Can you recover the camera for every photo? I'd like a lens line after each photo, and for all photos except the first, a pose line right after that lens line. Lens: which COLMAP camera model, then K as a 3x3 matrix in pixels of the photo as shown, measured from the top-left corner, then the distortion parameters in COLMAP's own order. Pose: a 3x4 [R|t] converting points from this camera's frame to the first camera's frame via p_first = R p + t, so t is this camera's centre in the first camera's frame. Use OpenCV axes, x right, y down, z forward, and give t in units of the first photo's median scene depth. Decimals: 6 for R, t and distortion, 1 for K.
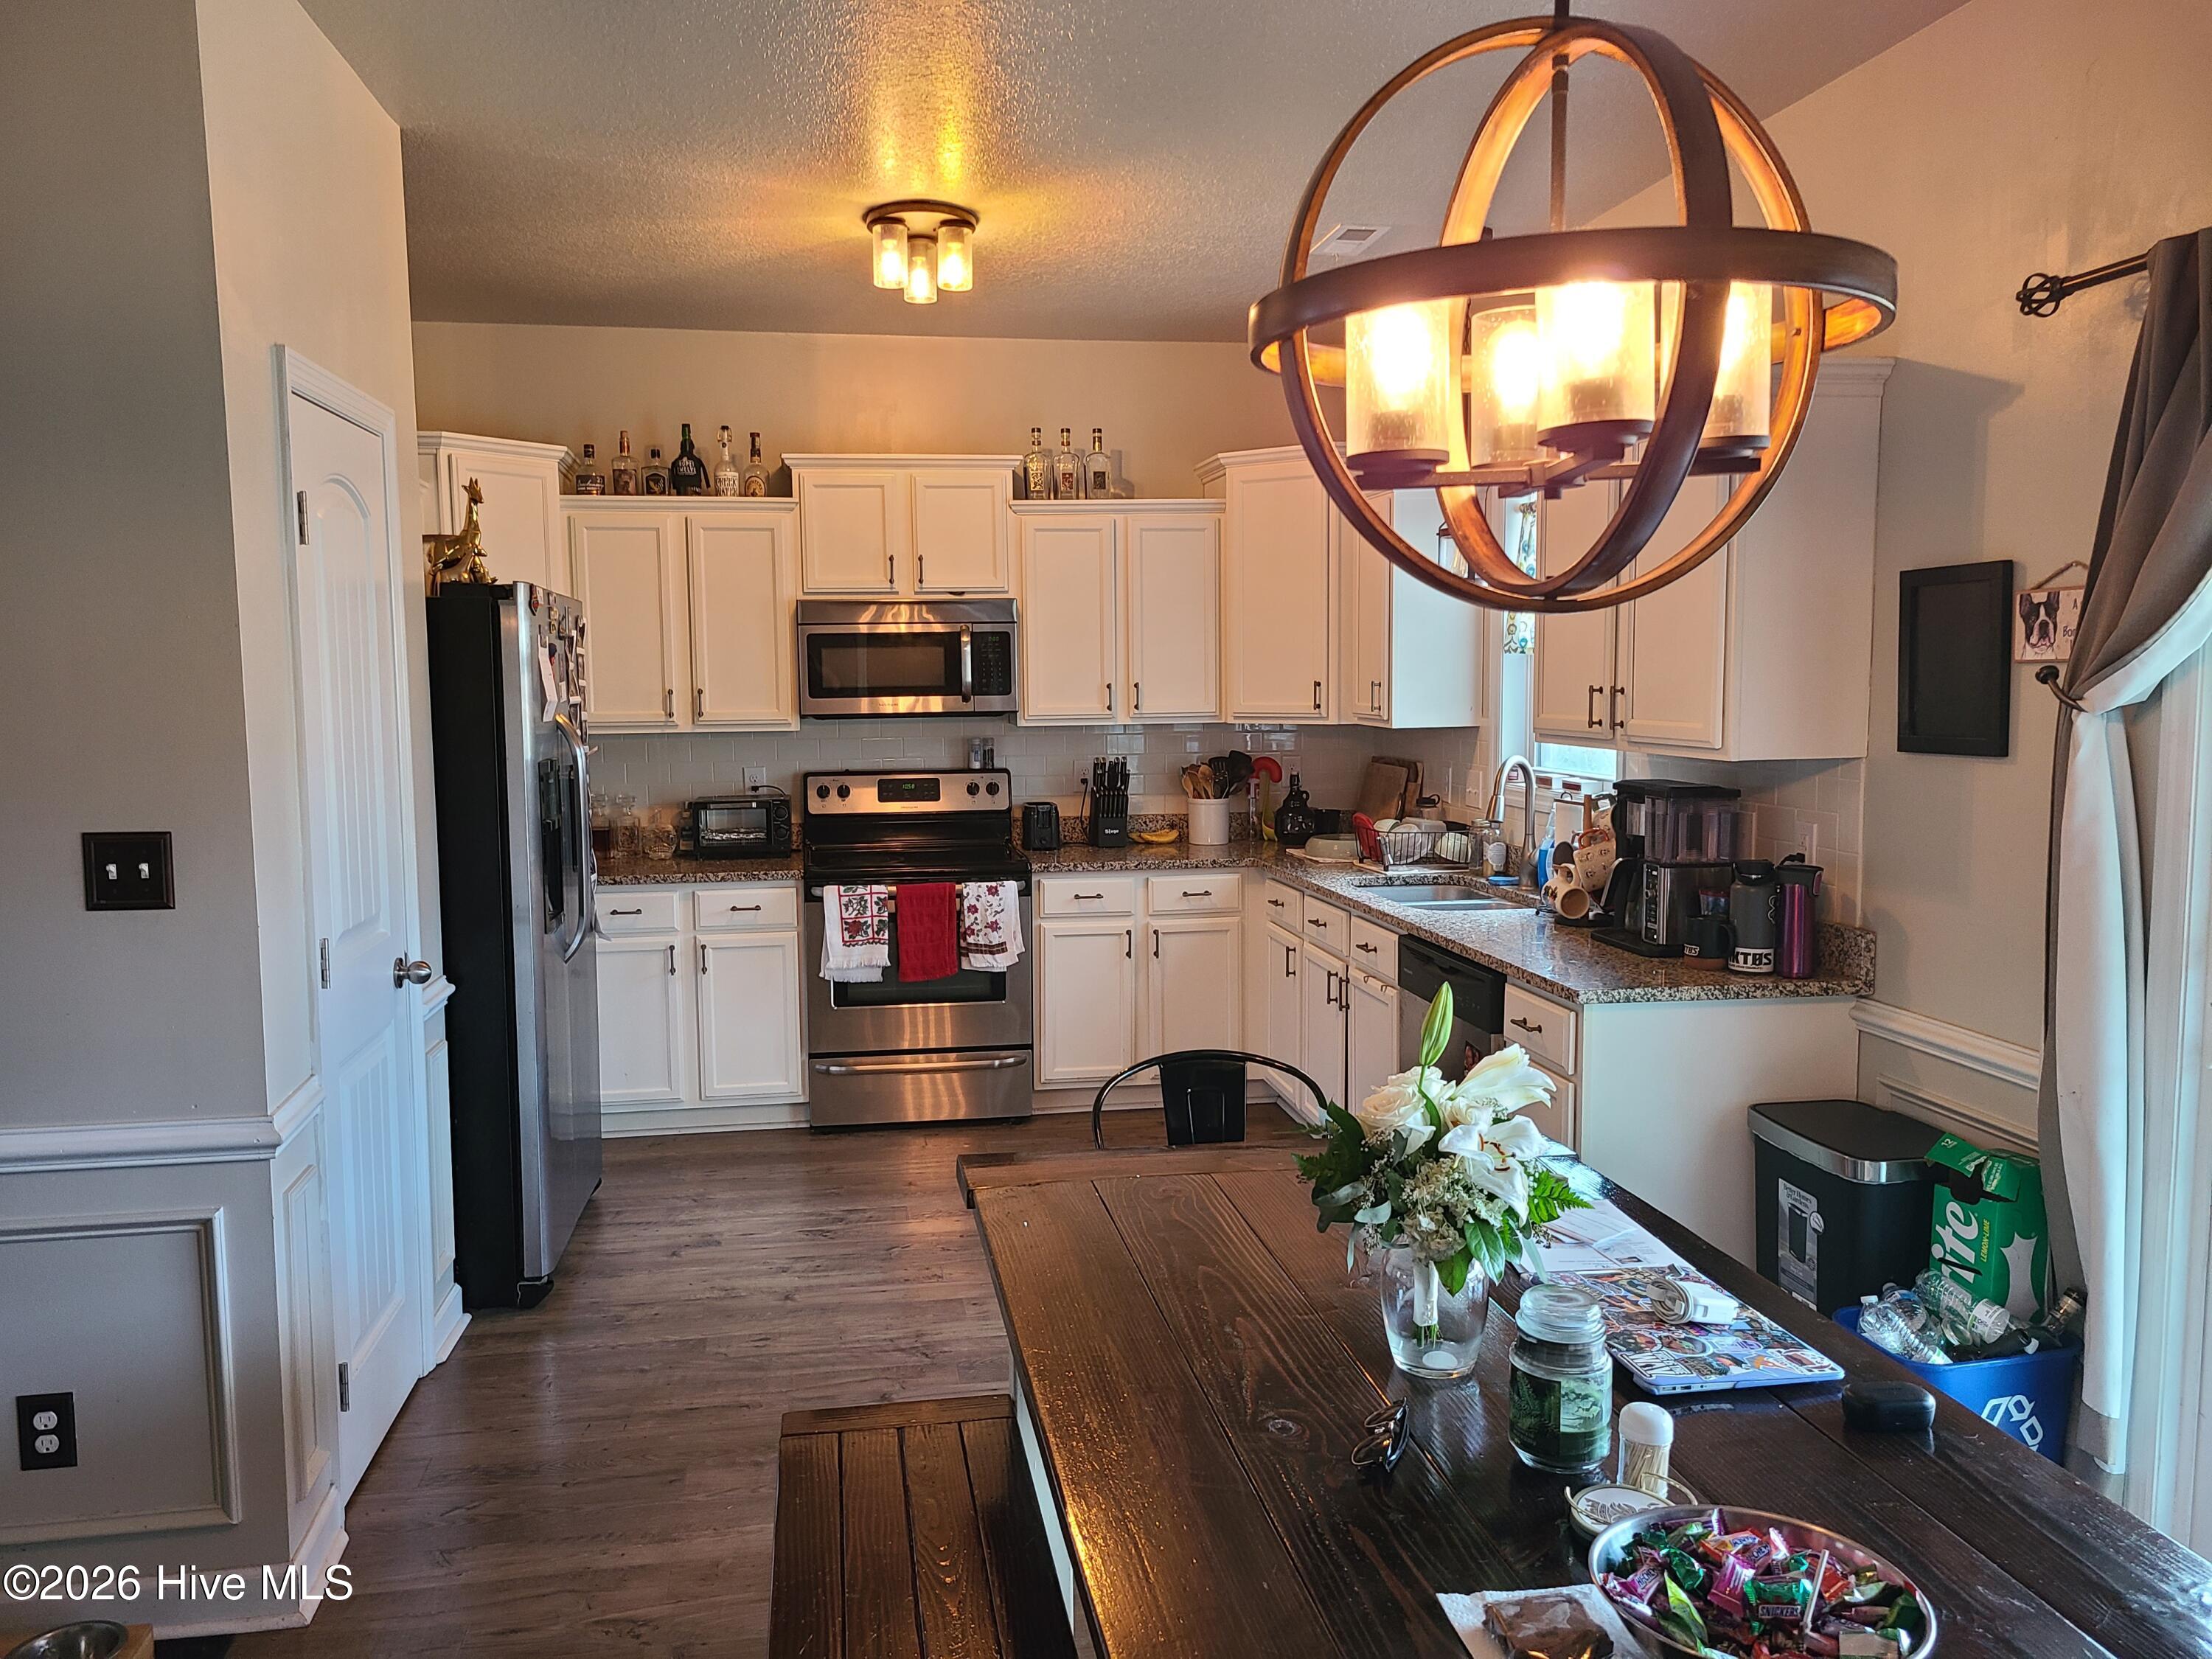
lens RADIAL K [[1677.9, 0, 1099.4], [0, 1677.9, 838.9], [0, 0, 1]] dist [0.045335, -0.013758]
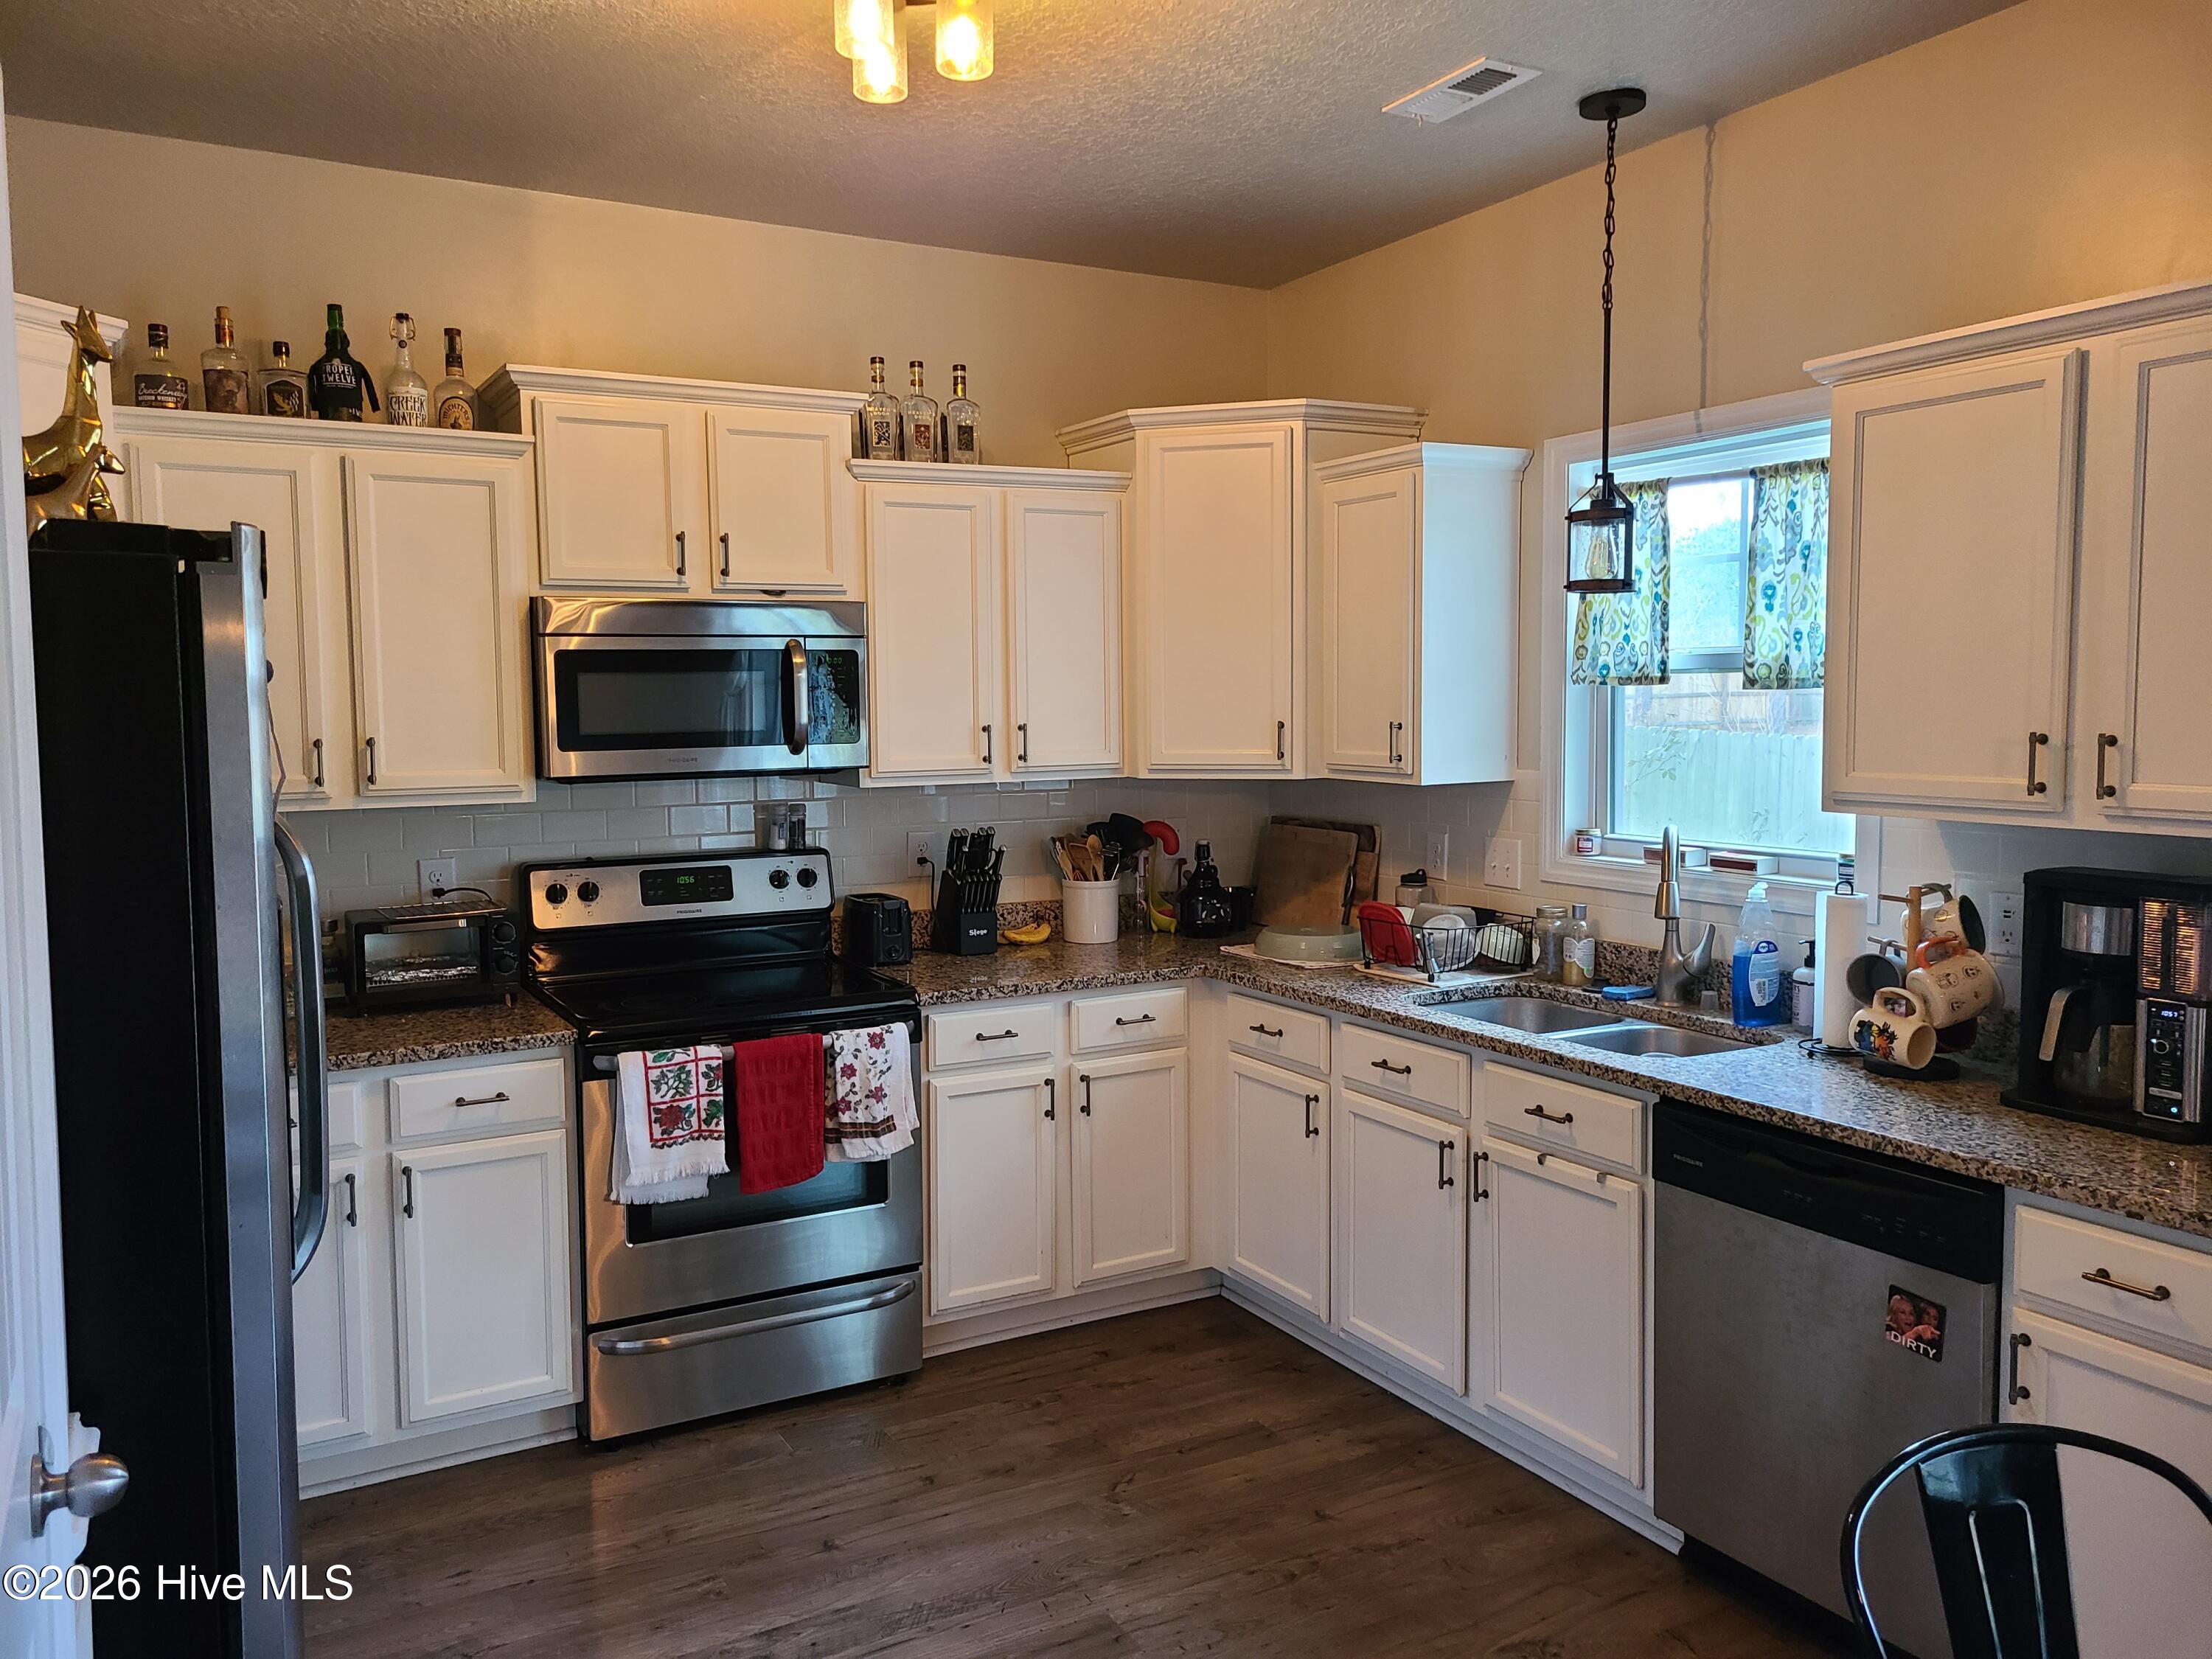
lens RADIAL K [[1659.9, 0, 1094.0], [0, 1659.9, 818.0], [0, 0, 1]] dist [0.051787, -0.033189]
pose [[0.941687, -0.023611, 0.335660, -0.195275], [0.033450, 0.999163, -0.023560, -0.037253], [-0.334823, 0.033414, 0.941688, 0.343142]]
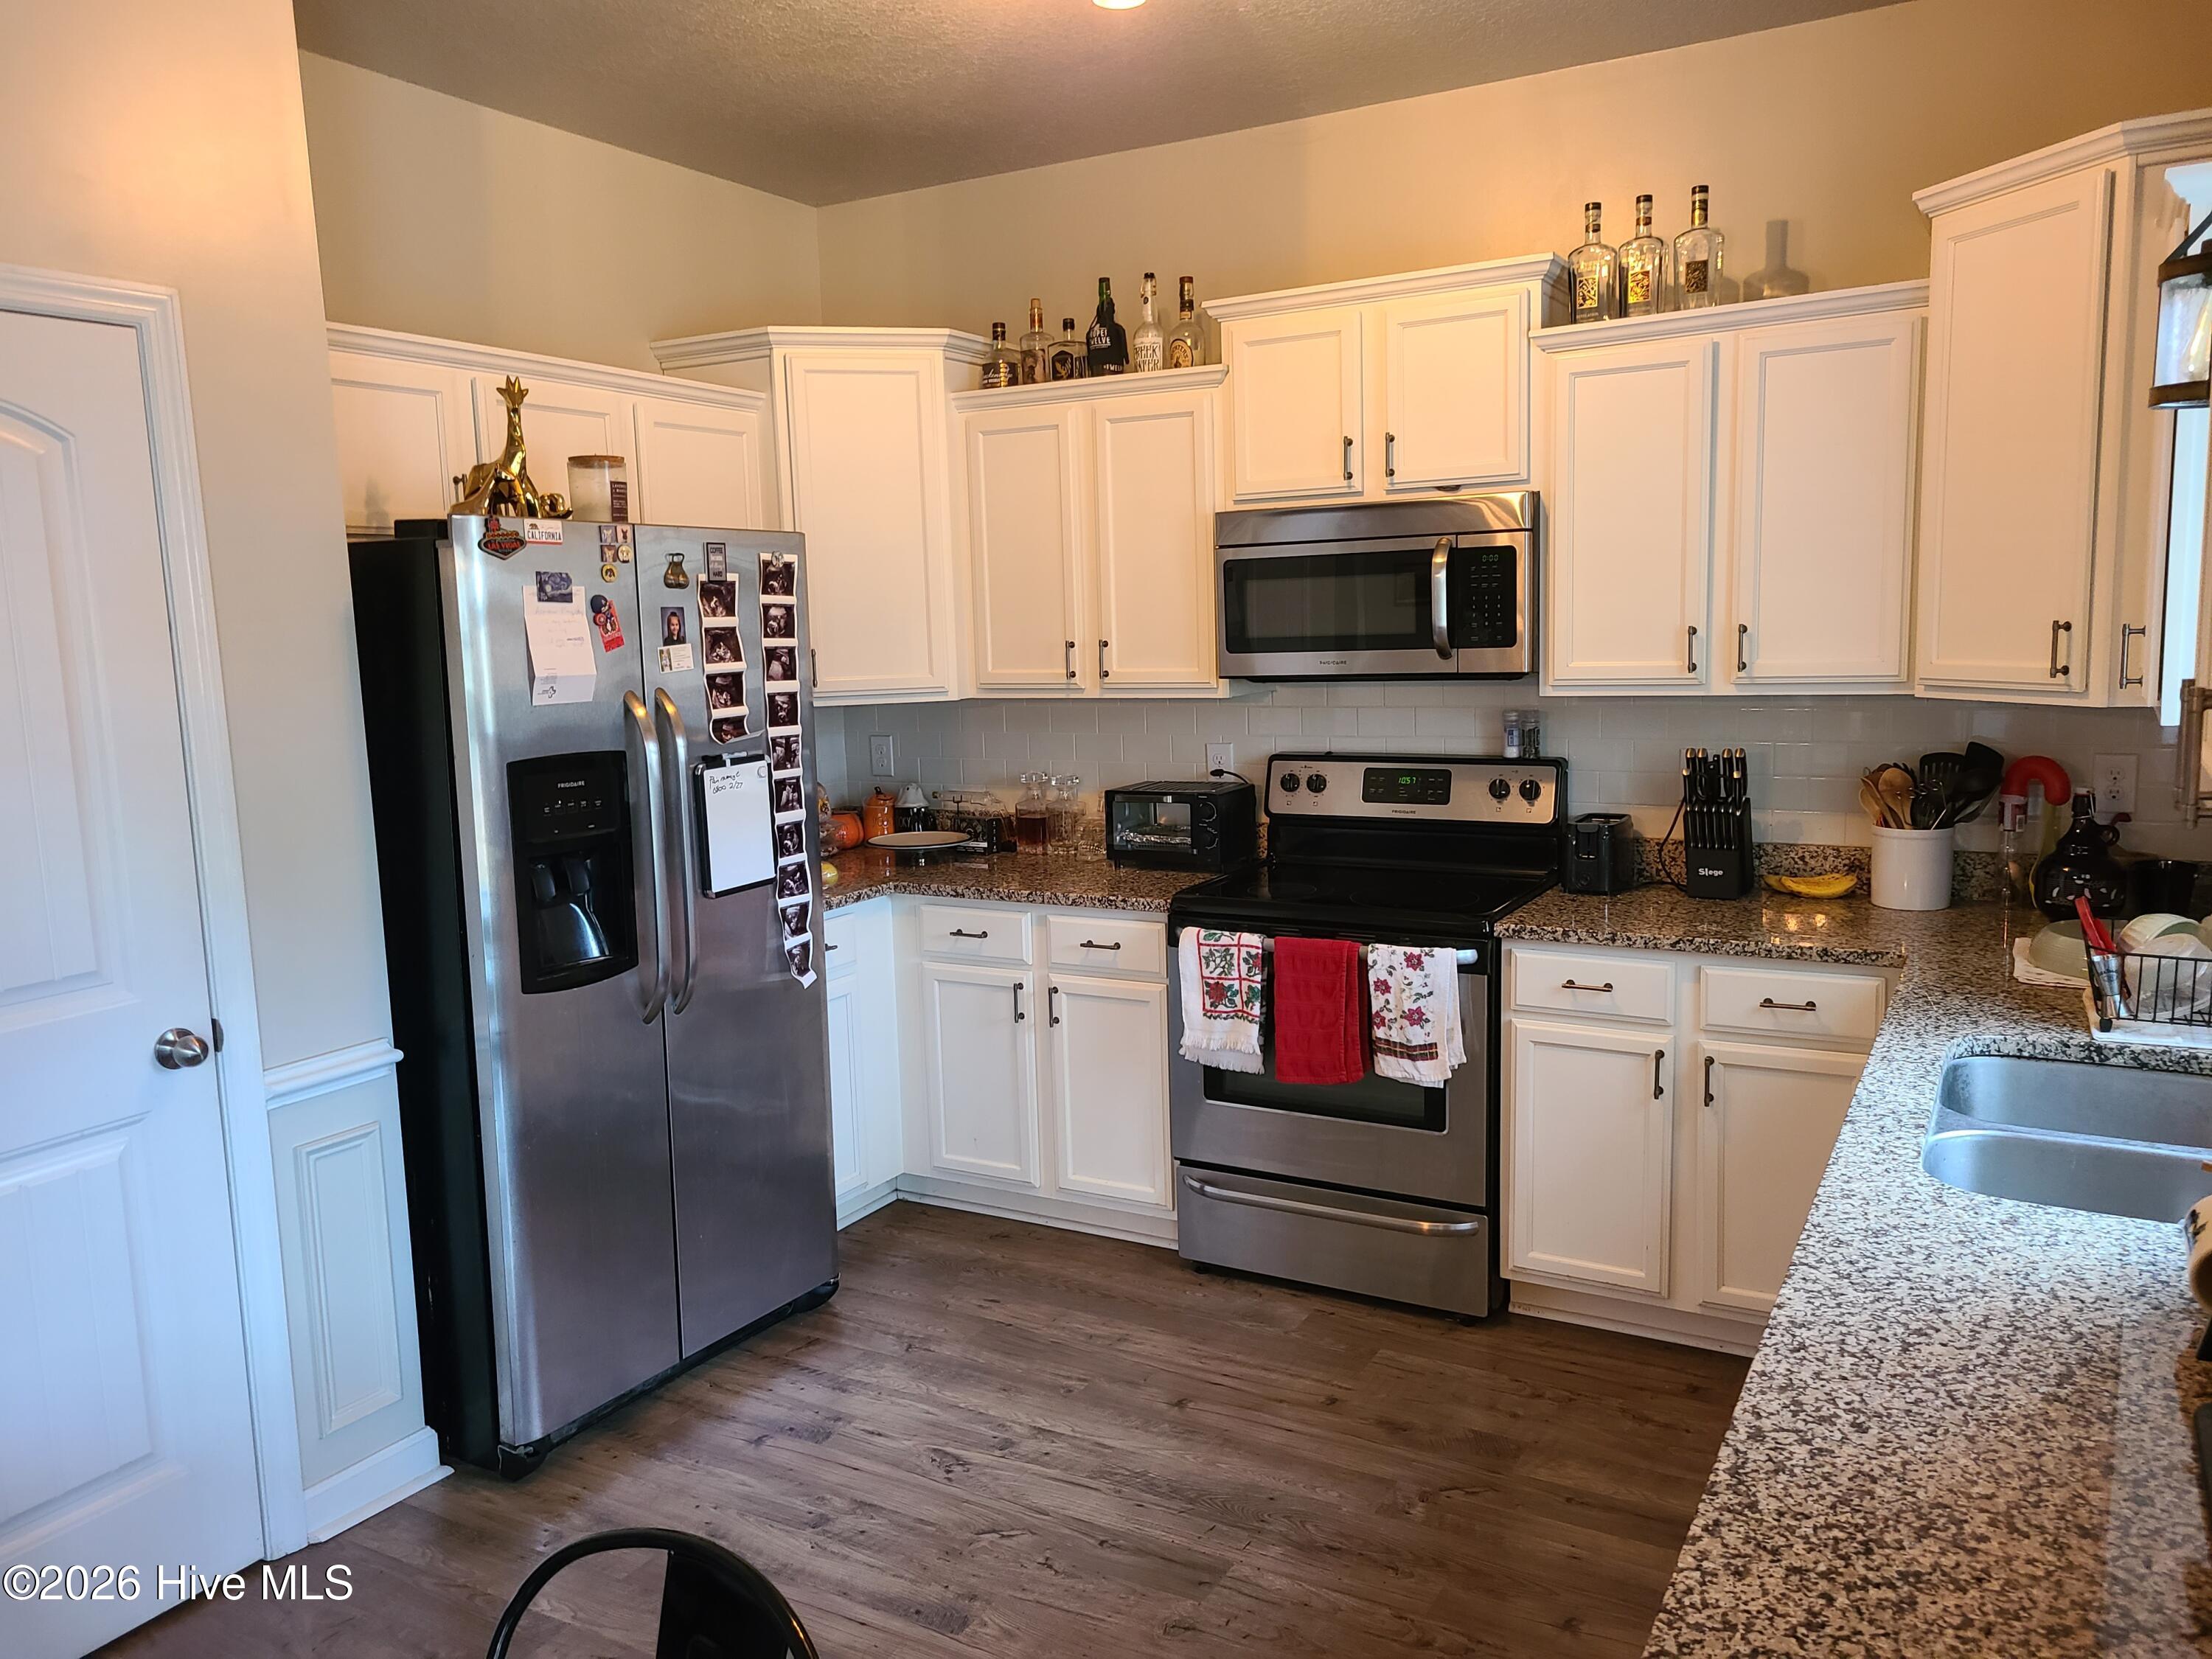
lens RADIAL K [[1677.9, 0, 1099.4], [0, 1677.9, 838.9], [0, 0, 1]] dist [0.045335, -0.013758]
pose [[0.773731, 0.074343, -0.629137, 0.233695], [-0.042138, 0.996931, 0.065982, -0.050603], [0.632111, -0.024541, 0.774489, 0.423919]]
